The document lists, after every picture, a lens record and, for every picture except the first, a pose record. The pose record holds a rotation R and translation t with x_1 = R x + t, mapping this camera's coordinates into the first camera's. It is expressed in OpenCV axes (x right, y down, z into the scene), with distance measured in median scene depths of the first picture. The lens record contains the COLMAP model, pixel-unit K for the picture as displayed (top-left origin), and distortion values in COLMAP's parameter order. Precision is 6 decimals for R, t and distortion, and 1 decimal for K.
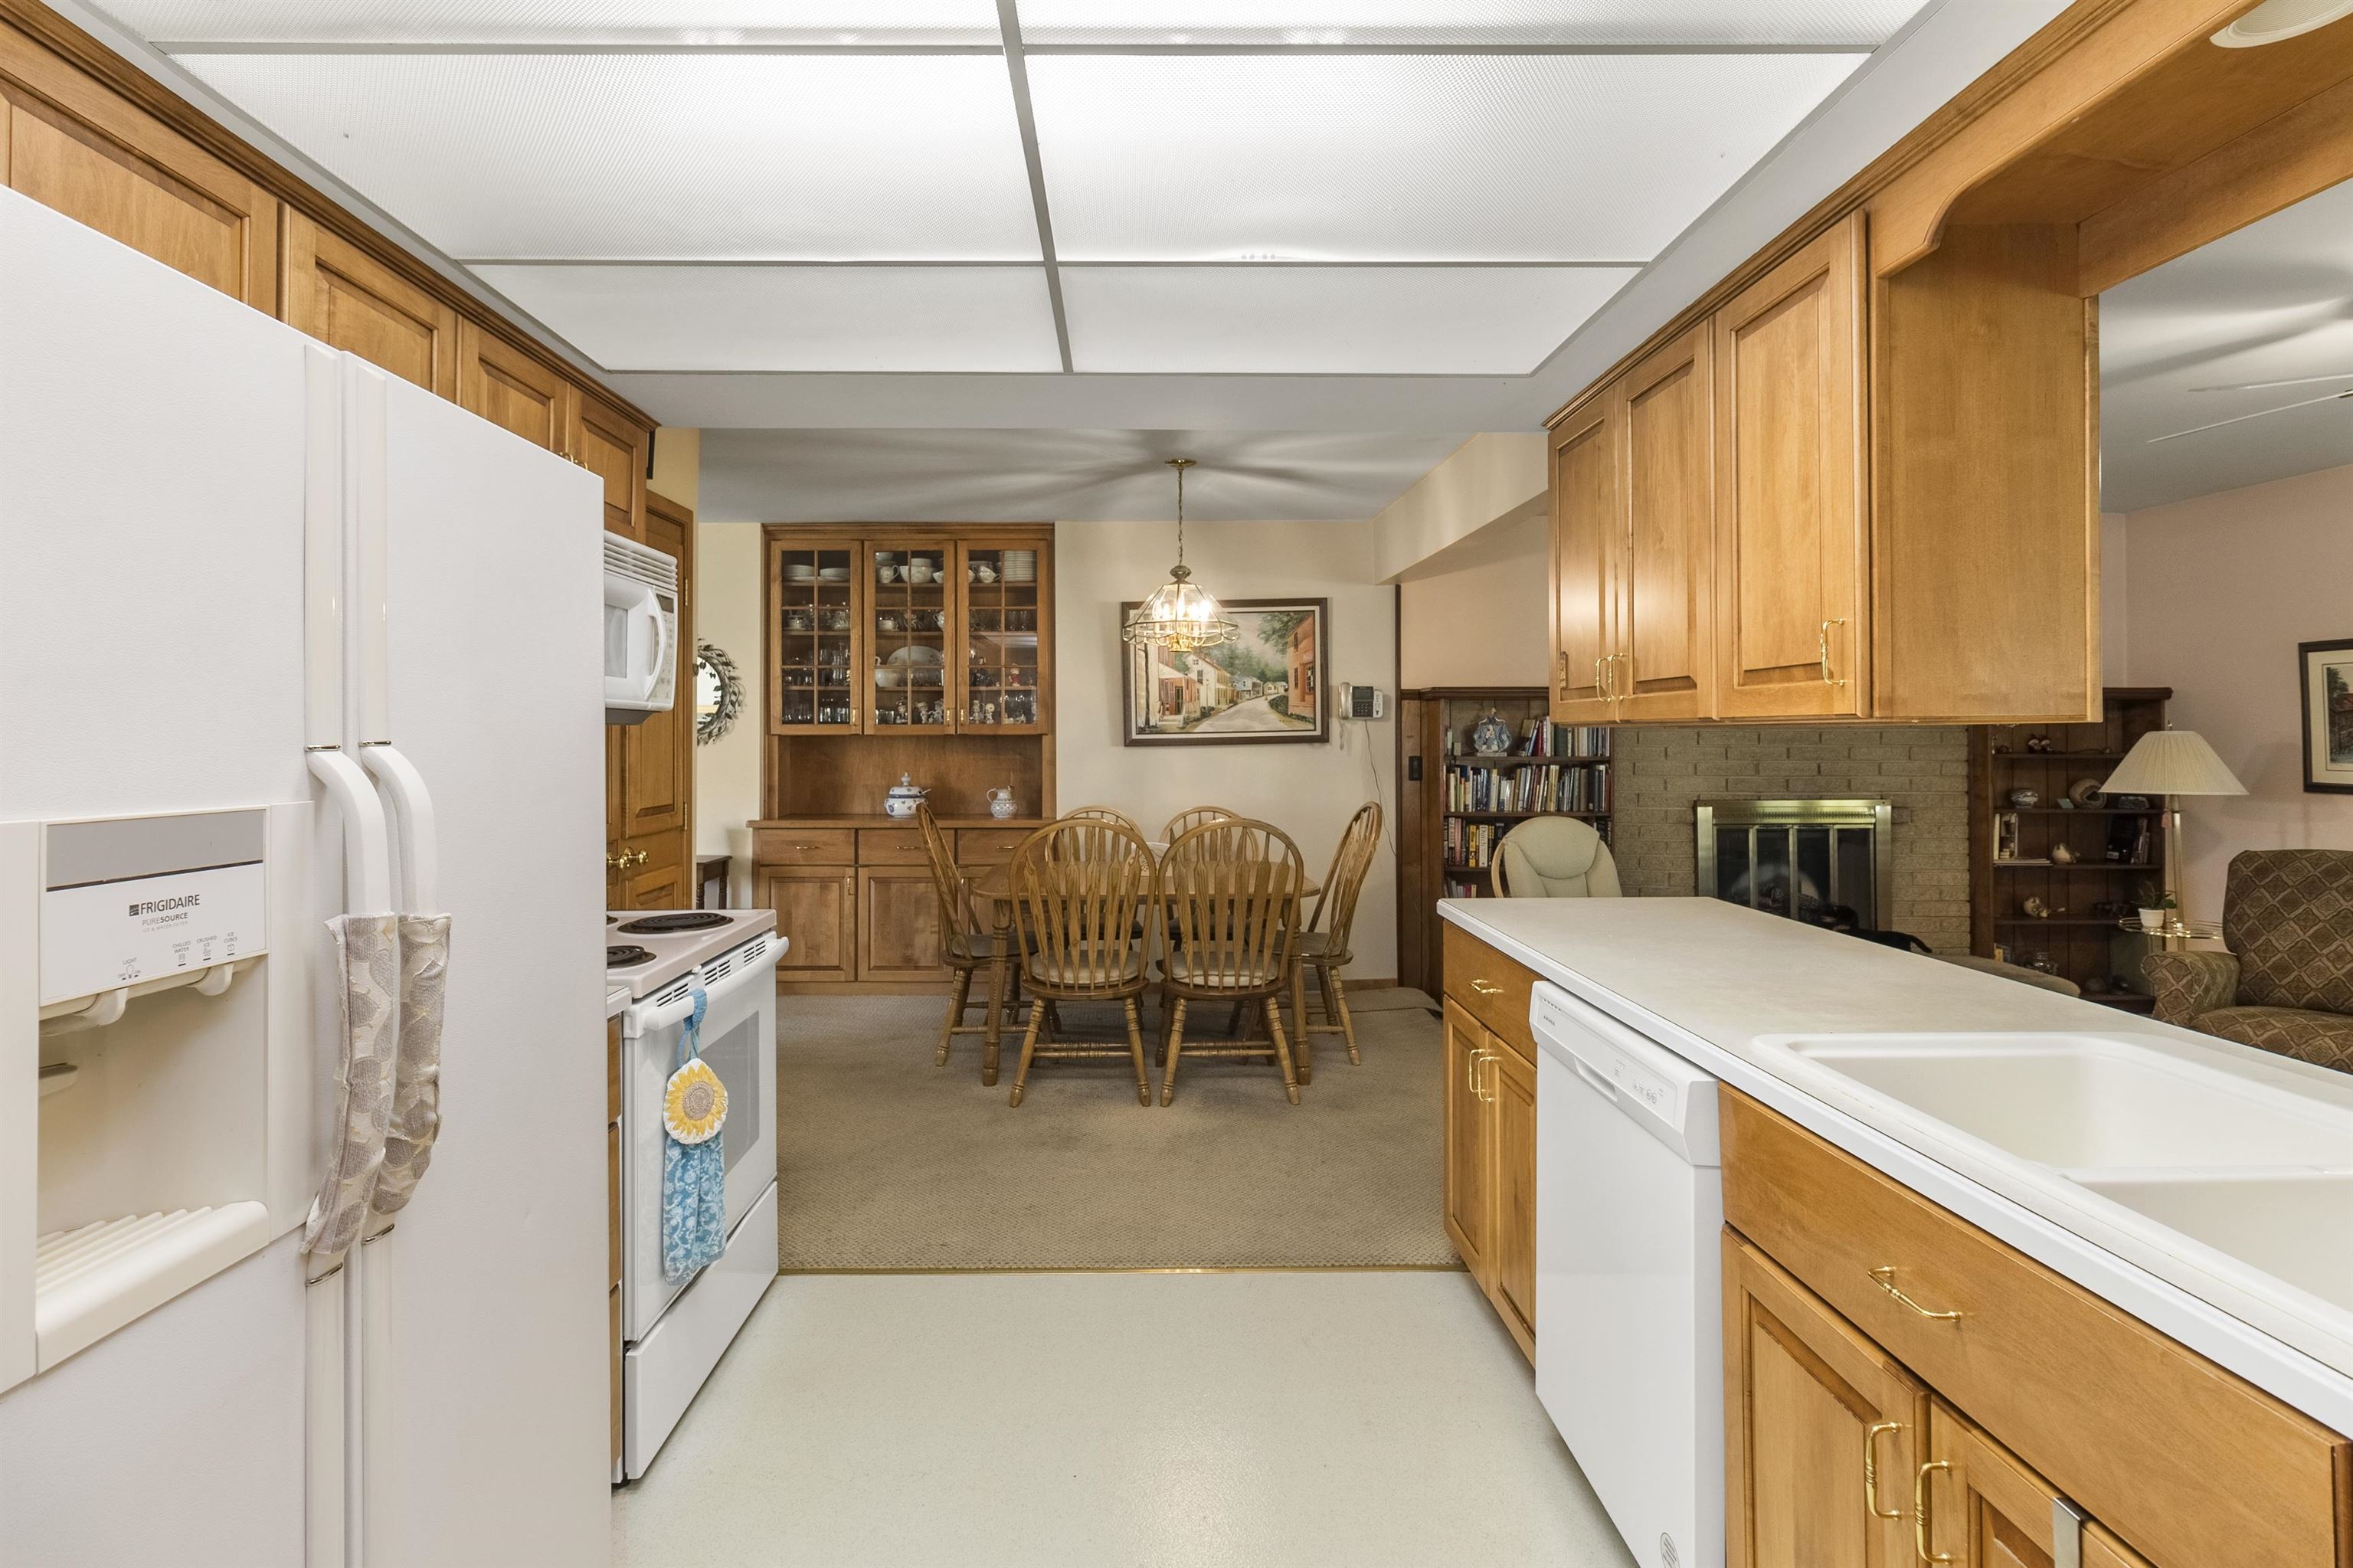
lens RADIAL K [[1102.5, 0, 1115.8], [0, 1102.5, 728.1], [0, 0, 1]] dist [0.000005, -0.000202]
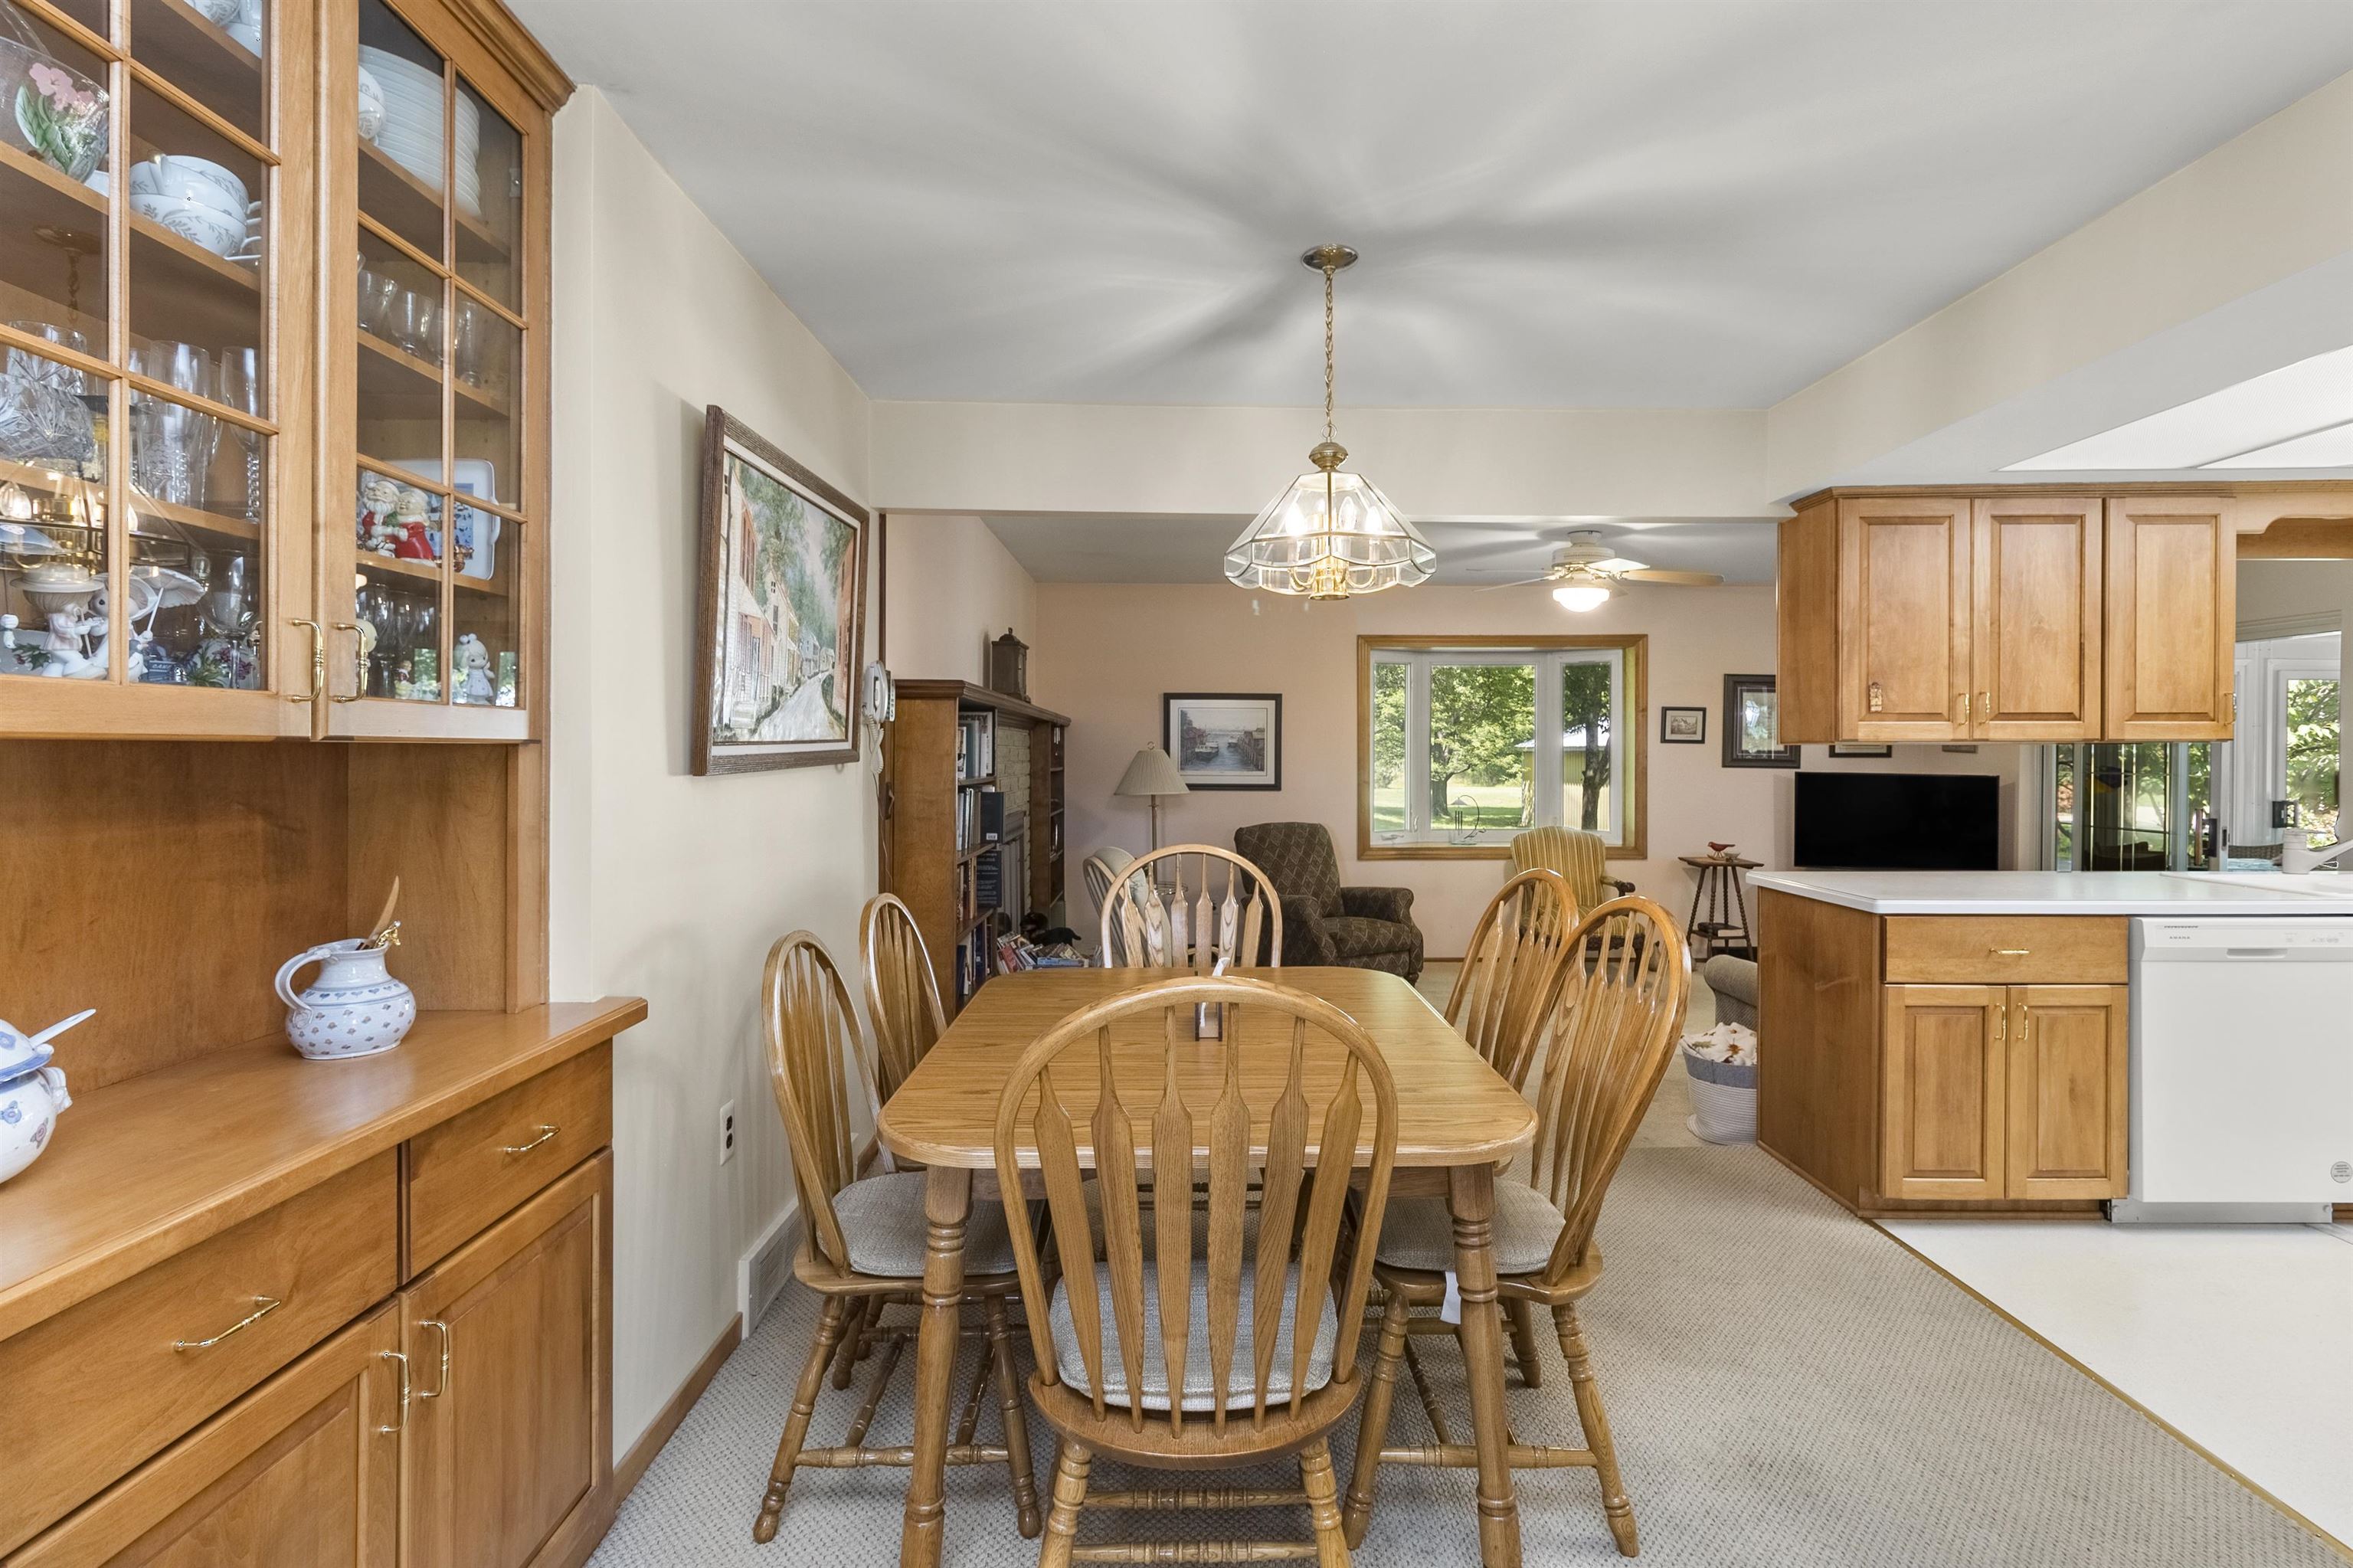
lens RADIAL K [[1089.3, 0, 1184.3], [0, 1089.3, 752.5], [0, 0, 1]] dist [0.000874, -0.000377]
pose [[-0.009503, 0.003705, 0.999948, -0.391451], [-0.007739, 0.999963, -0.003779, 0.010033], [-0.999925, -0.007775, -0.009474, 0.858076]]
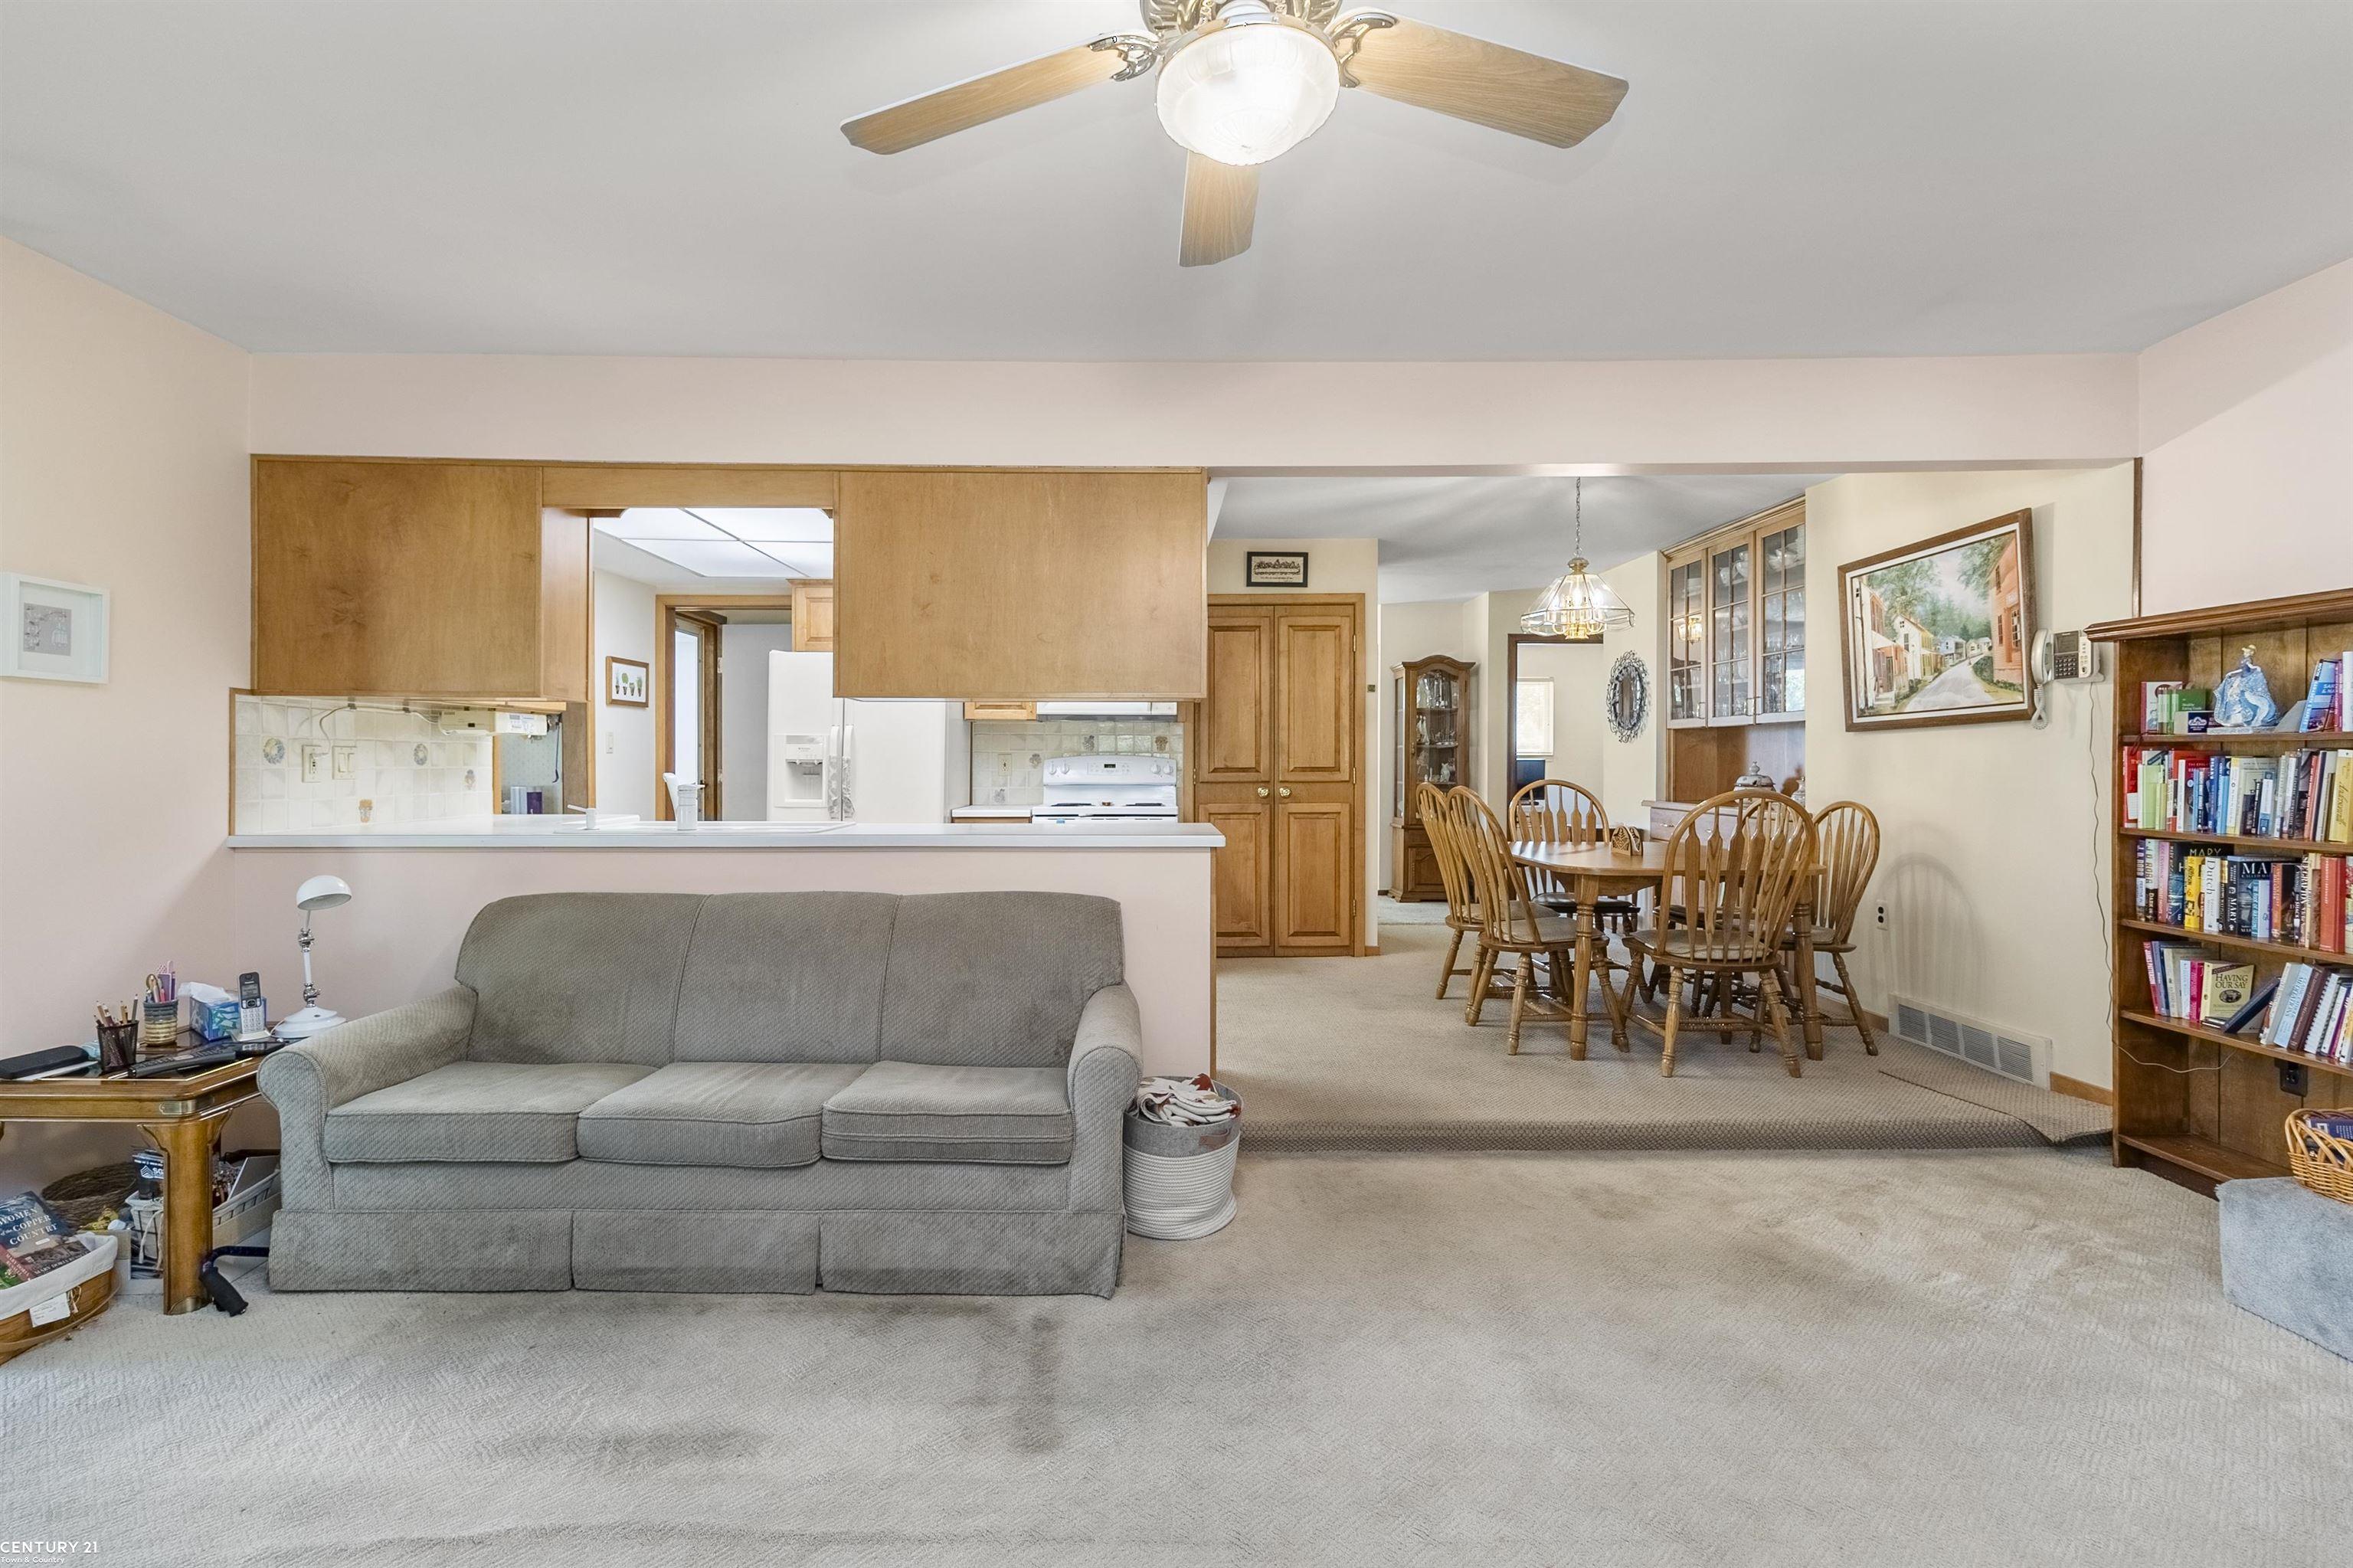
lens RADIAL K [[1096.6, 0, 1161.8], [0, 1096.6, 761.5], [0, 0, 1]] dist [0.001055, 0.000261]
pose [[0.014242, 0.005109, -0.999886, 0.886438], [0.006577, 0.999965, 0.005203, 0.032917], [0.999877, -0.006650, 0.014208, 0.461843]]
